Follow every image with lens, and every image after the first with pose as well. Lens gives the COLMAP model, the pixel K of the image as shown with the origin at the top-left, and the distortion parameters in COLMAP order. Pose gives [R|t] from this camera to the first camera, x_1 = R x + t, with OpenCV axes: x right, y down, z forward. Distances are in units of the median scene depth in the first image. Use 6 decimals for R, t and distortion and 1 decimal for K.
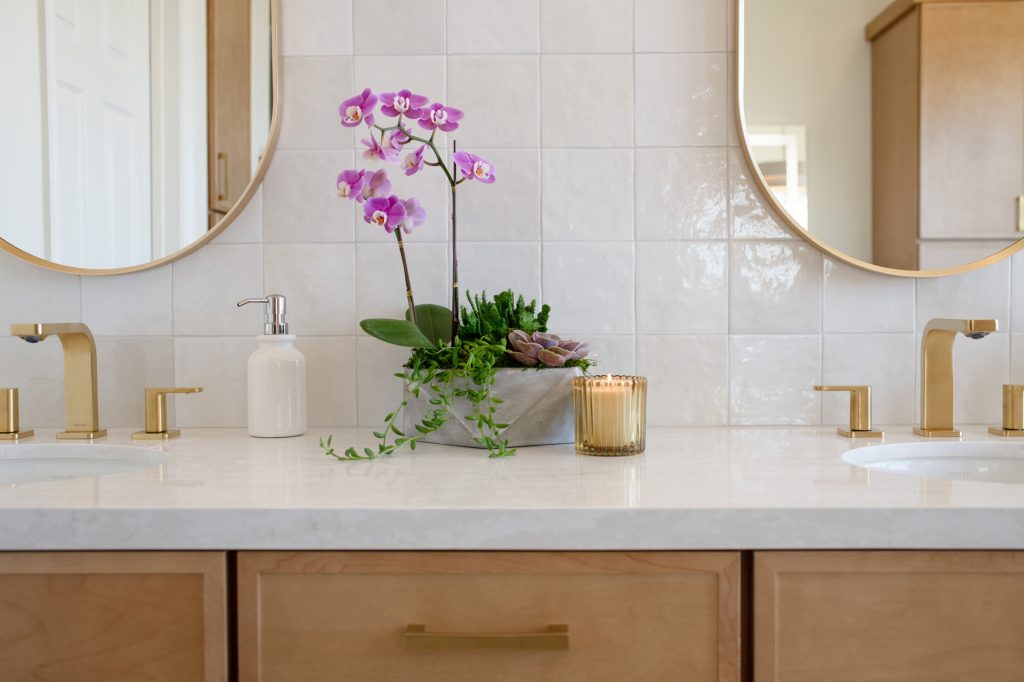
lens RADIAL K [[1000.5, 0, 512.0], [0, 1000.5, 341.0], [0, 0, 1]] dist [-0.004870, 0.005440]
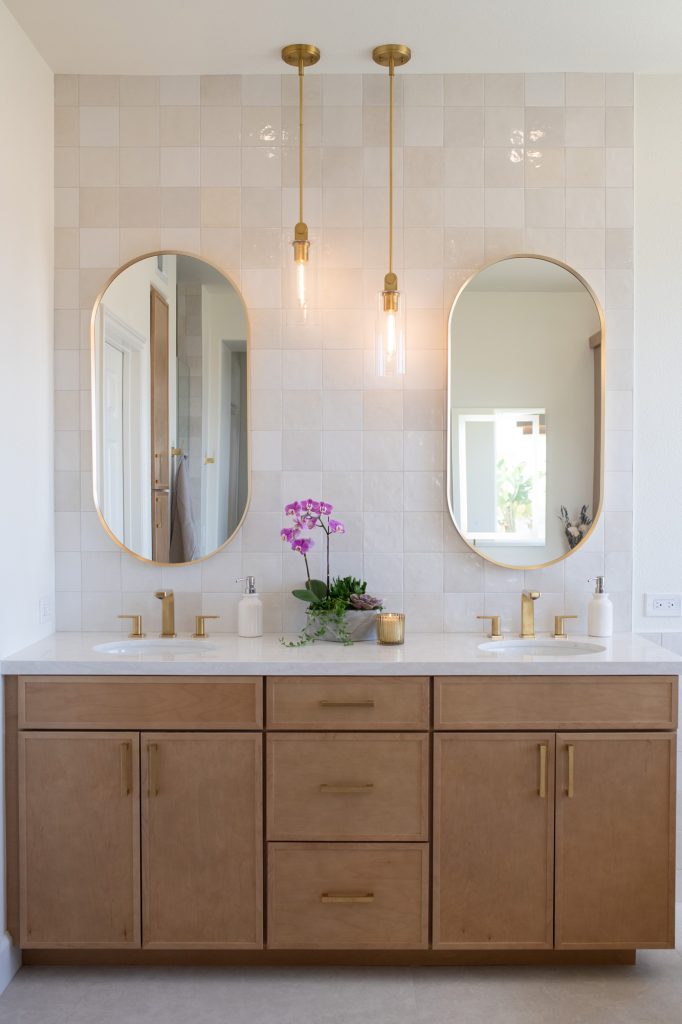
lens RADIAL K [[1000.5, 0, 341.0], [0, 1000.5, 512.0], [0, 0, 1]] dist [-0.004870, 0.005440]
pose [[0.999725, 0.005934, 0.022708, -0.084964], [-0.005521, 0.999818, -0.018236, -0.171710], [-0.022812, 0.018106, 0.999576, -1.500229]]
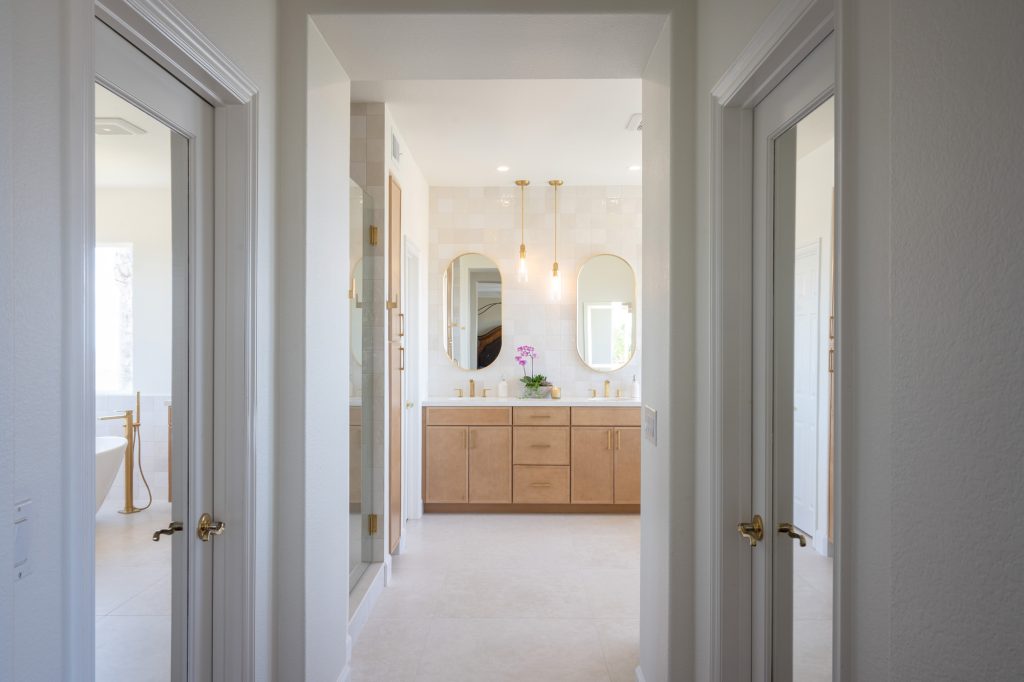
lens RADIAL K [[683.5, 0, 512.0], [0, 683.5, 341.0], [0, 0, 1]] dist [0.002007, -0.001900]
pose [[0.999866, 0.006416, 0.015060, -0.270870], [-0.005748, 0.999014, -0.044018, -0.074974], [-0.015328, 0.043926, 0.998917, -3.633512]]
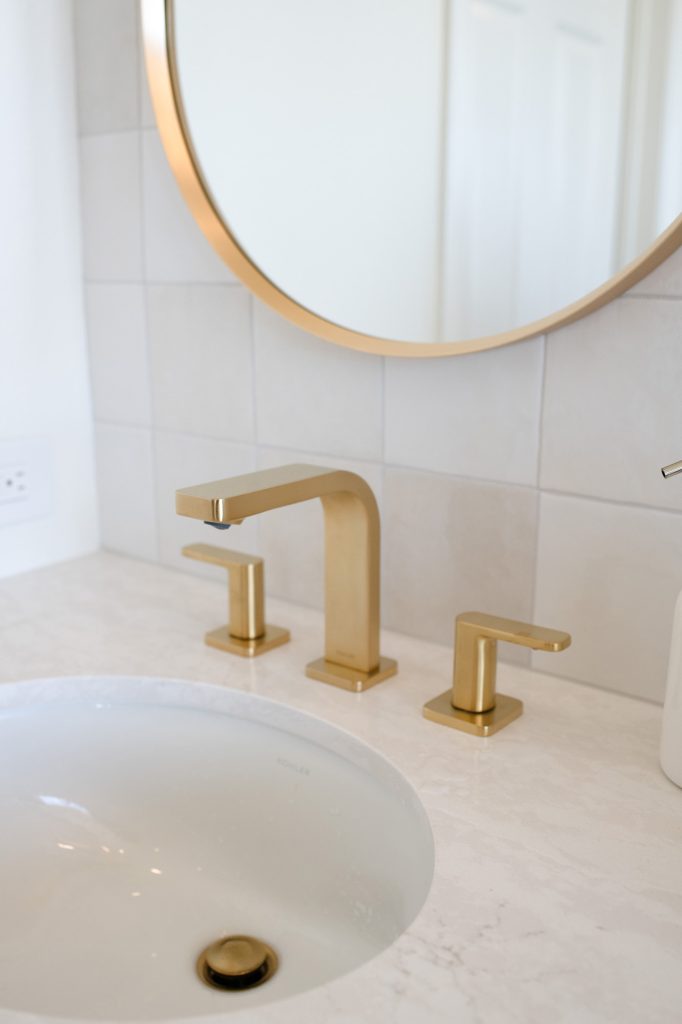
lens RADIAL K [[1080.8, 0, 341.0], [0, 1080.8, 512.0], [0, 0, 1]] dist [-0.080805, 0.001040]
pose [[0.809736, 0.141258, -0.569538, -0.136278], [-0.030445, 0.979399, 0.199628, -0.107776], [0.586003, -0.144307, 0.797355, 0.605208]]
